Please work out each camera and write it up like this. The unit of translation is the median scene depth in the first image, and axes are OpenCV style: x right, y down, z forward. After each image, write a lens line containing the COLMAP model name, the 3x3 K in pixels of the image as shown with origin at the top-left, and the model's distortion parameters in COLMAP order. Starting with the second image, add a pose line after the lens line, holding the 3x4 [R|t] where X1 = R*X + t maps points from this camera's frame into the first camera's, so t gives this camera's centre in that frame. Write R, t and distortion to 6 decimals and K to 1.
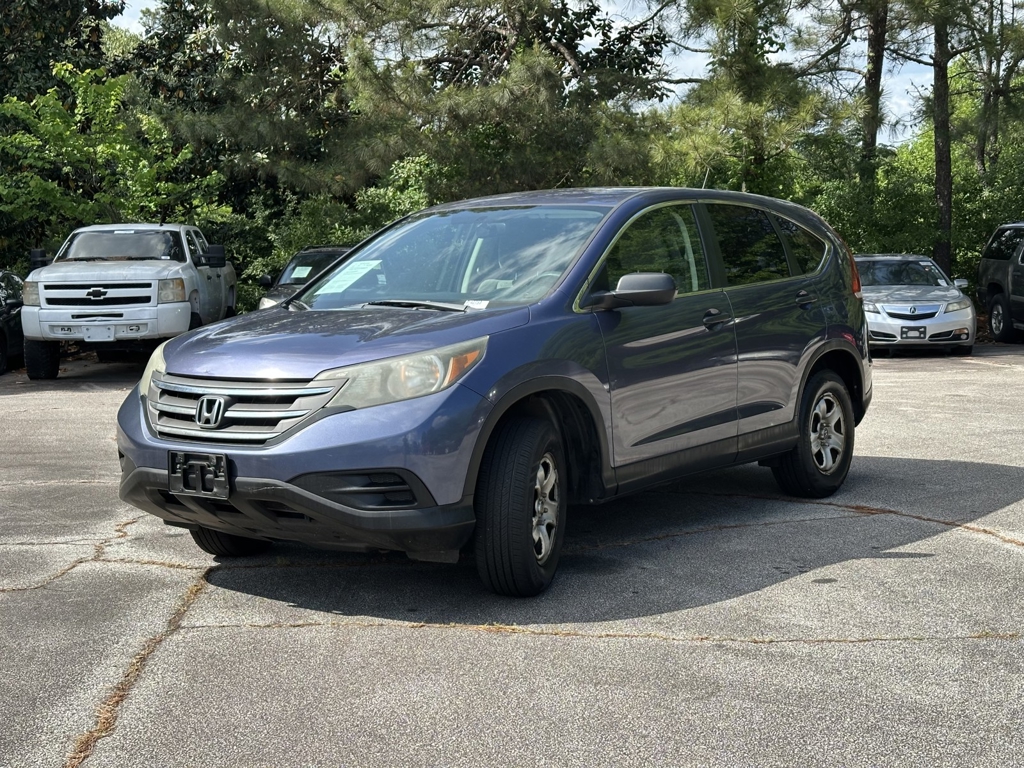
lens RADIAL K [[1433.4, 0, 512.0], [0, 1433.4, 384.0], [0, 0, 1]] dist [0.090081, -0.060081]
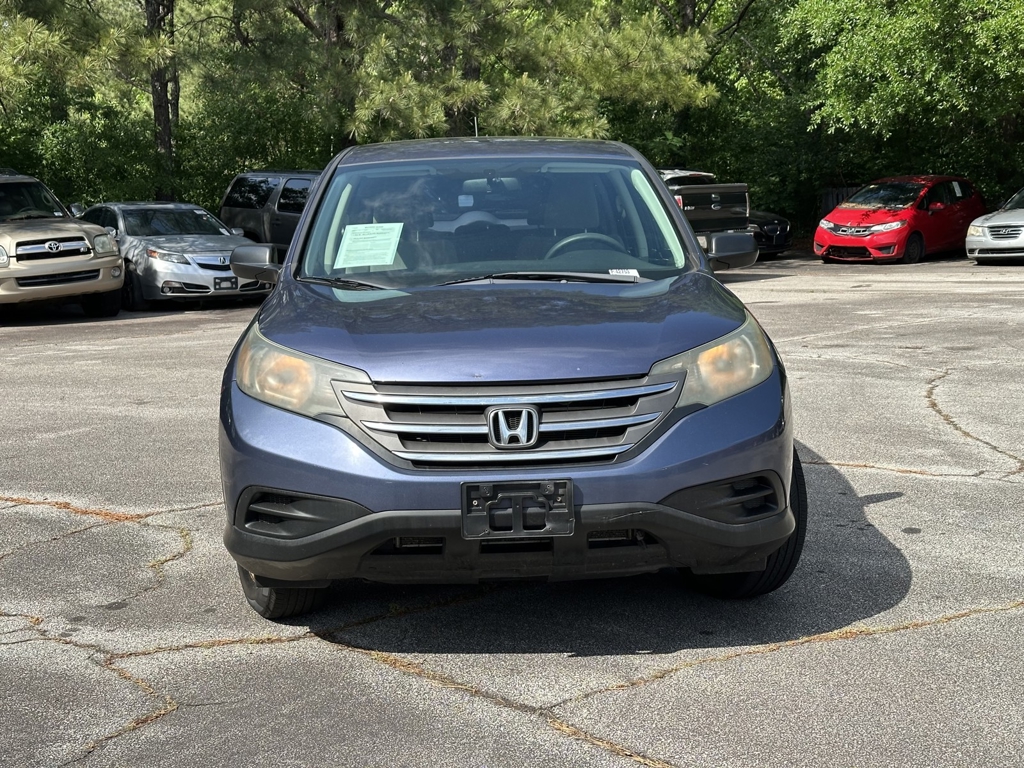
lens RADIAL K [[1433.4, 0, 512.0], [0, 1433.4, 384.0], [0, 0, 1]] dist [0.090081, -0.060081]
pose [[0.769535, -0.084754, 0.632956, -0.684511], [0.060370, 0.996370, 0.060019, -0.049001], [-0.635745, -0.007975, 0.771858, 0.404119]]
